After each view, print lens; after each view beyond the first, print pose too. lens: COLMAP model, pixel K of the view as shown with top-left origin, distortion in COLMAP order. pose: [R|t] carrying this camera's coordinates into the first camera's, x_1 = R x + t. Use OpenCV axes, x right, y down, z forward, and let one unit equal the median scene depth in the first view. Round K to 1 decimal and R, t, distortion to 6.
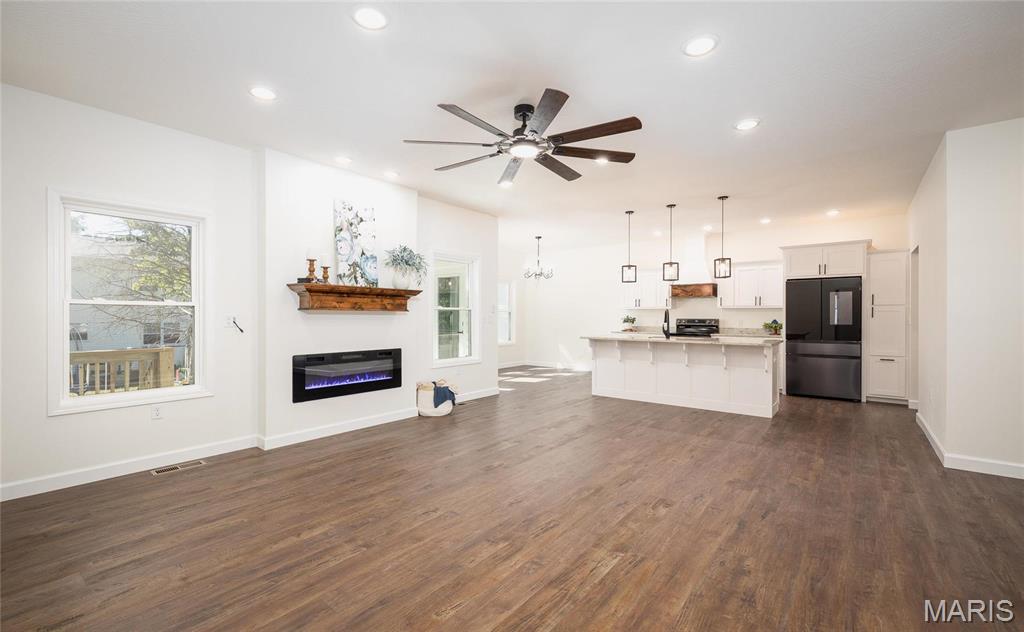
lens RADIAL K [[431.0, 0, 513.2], [0, 431.0, 316.6], [0, 0, 1]] dist [-0.003556, 0.000588]
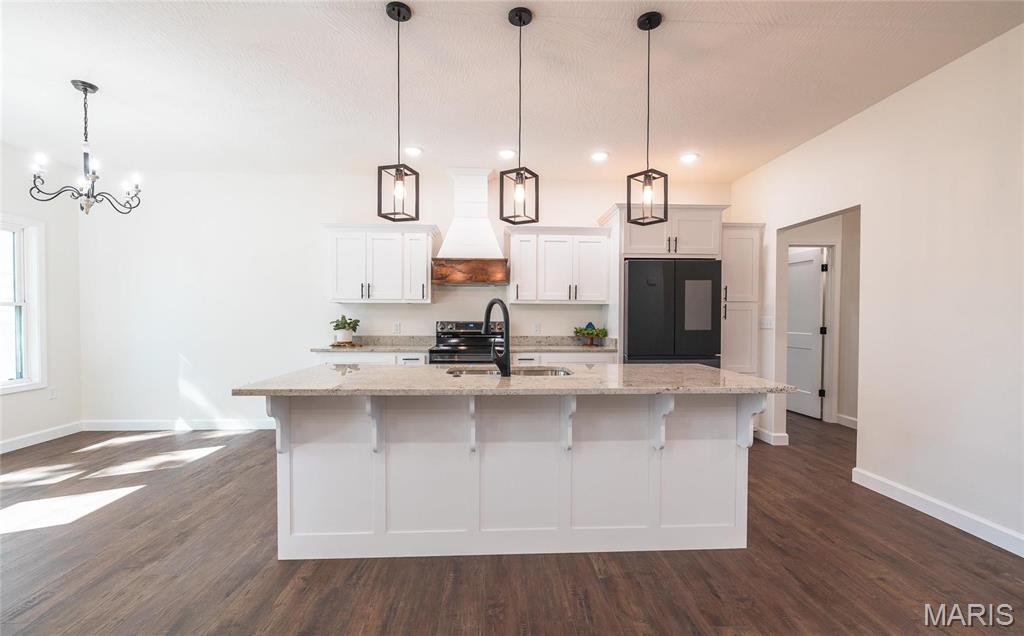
lens RADIAL K [[431.0, 0, 515.8], [0, 431.0, 327.0], [0, 0, 1]] dist [-0.003556, 0.000588]
pose [[0.744059, -0.015002, 0.667946, 0.149360], [-0.000380, 0.999738, 0.022878, -0.001227], [-0.668114, -0.017276, 0.743858, 0.936942]]
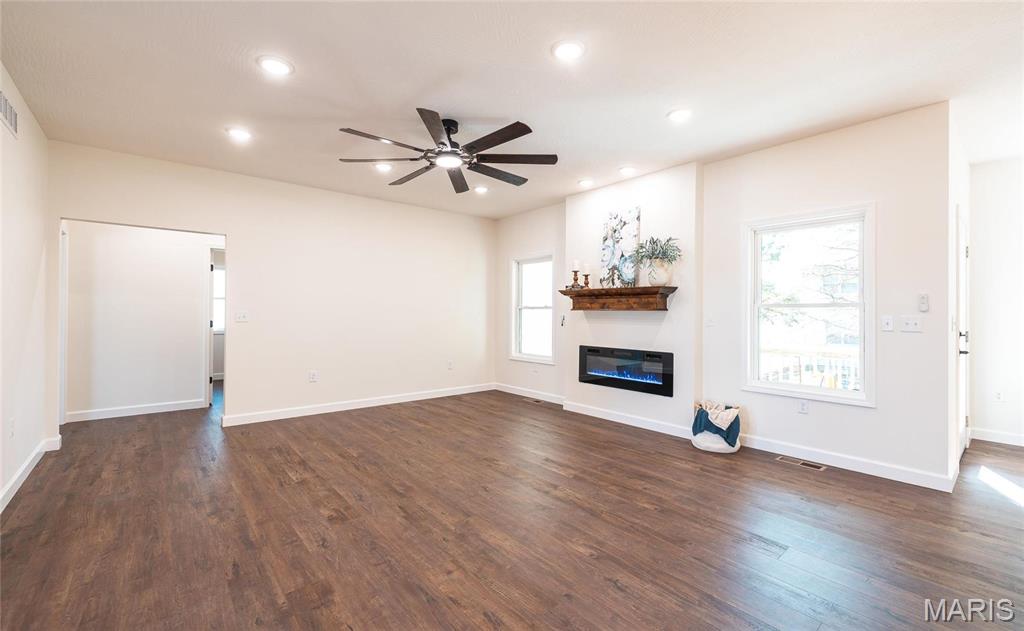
lens RADIAL K [[431.0, 0, 518.8], [0, 431.0, 311.4], [0, 0, 1]] dist [-0.003556, 0.000588]
pose [[-0.185055, -0.006764, -0.982705, 0.717482], [-0.009842, 0.999939, -0.005029, -0.003407], [0.982679, 0.008741, -0.185111, 0.937099]]
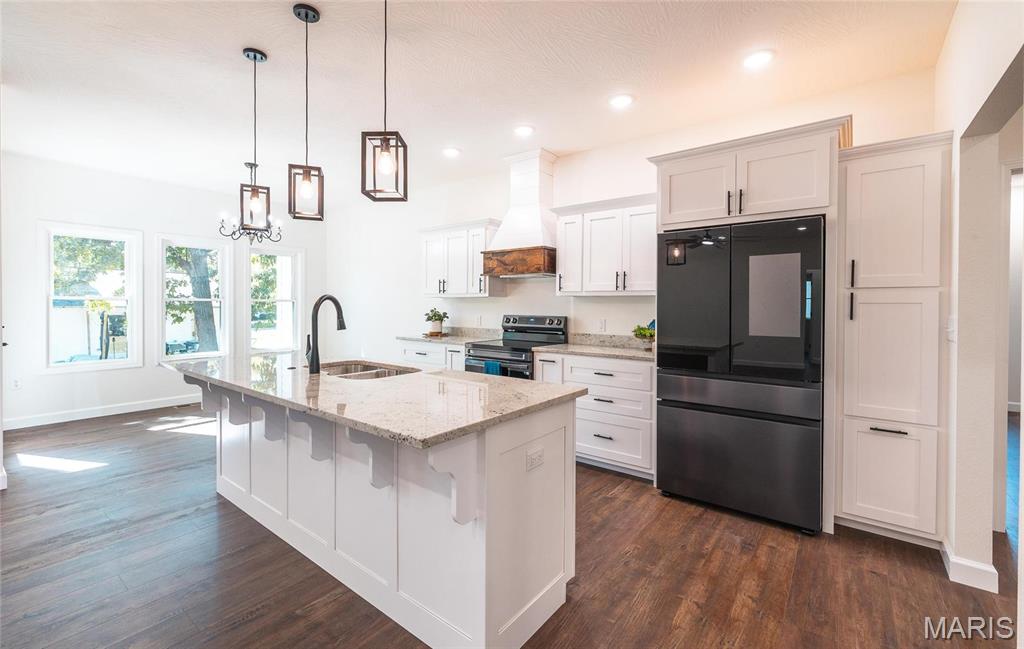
lens RADIAL K [[431.0, 0, 510.9], [0, 431.0, 310.1], [0, 0, 1]] dist [-0.003556, 0.000588]
pose [[0.999757, 0.005176, 0.021443, 0.684542], [-0.005315, 0.999965, 0.006435, -0.009284], [-0.021409, -0.006547, 0.999749, 0.814211]]
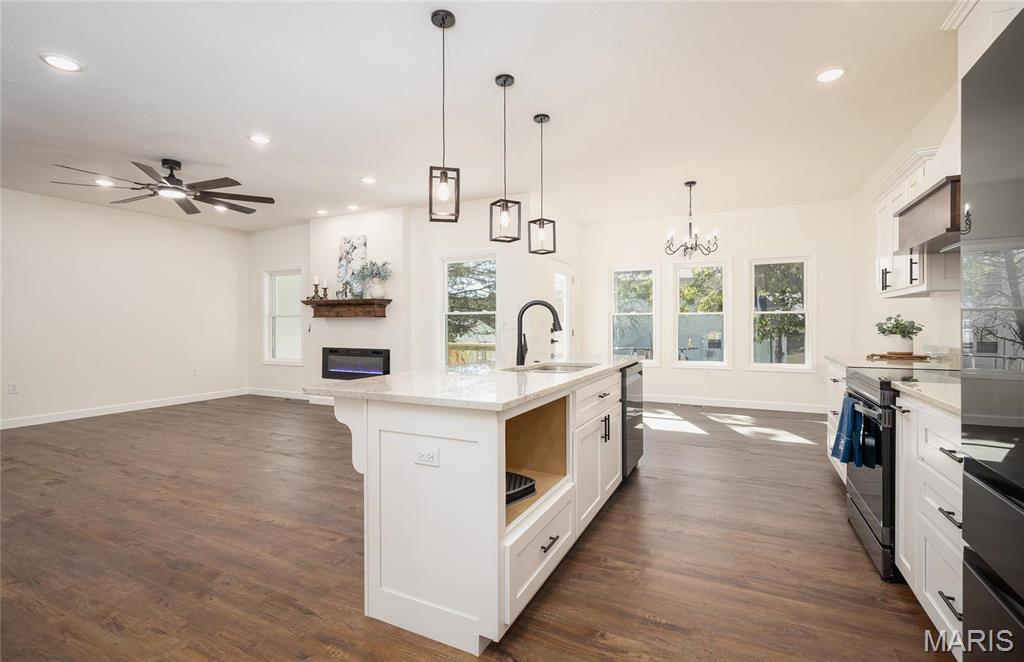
lens RADIAL K [[455.0, 0, 515.8], [0, 455.0, 324.2], [0, 0, 1]] dist [0.011223, -0.001899]
pose [[0.219402, -0.002915, -0.975630, 1.095582], [0.000612, 0.999996, -0.002850, 0.011277], [0.975634, 0.000028, 0.219403, 1.165495]]
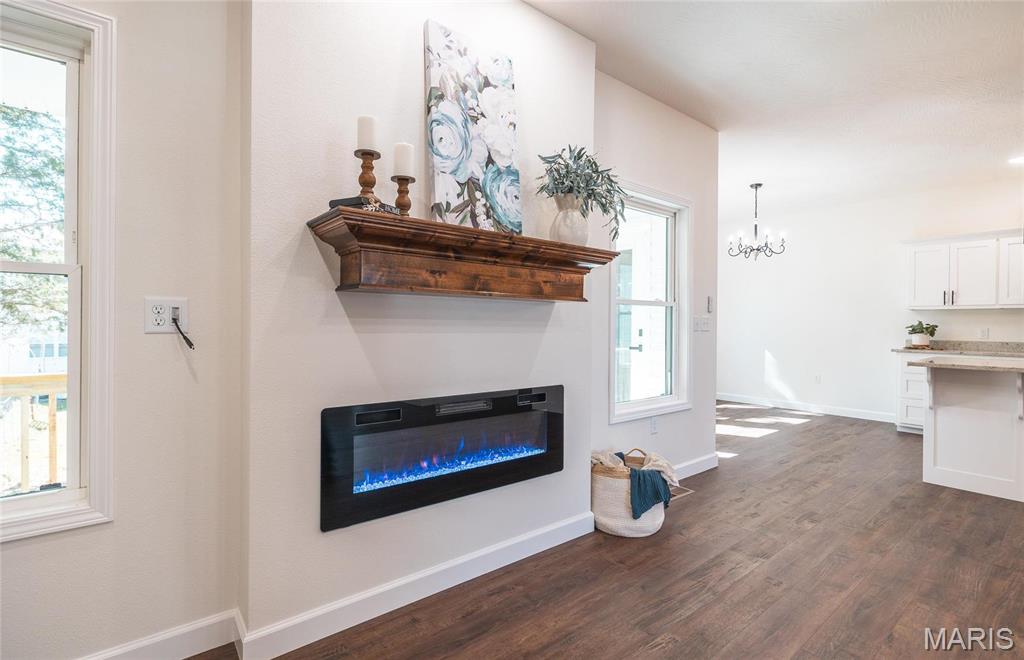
lens RADIAL K [[479.3, 0, 513.4], [0, 479.3, 322.2], [0, 0, 1]] dist [-0.003036, 0.002093]
pose [[0.977169, 0.005665, -0.212386, -0.224489], [-0.007217, 0.999953, -0.006529, 0.013246], [0.212339, 0.007912, 0.977164, 0.546217]]
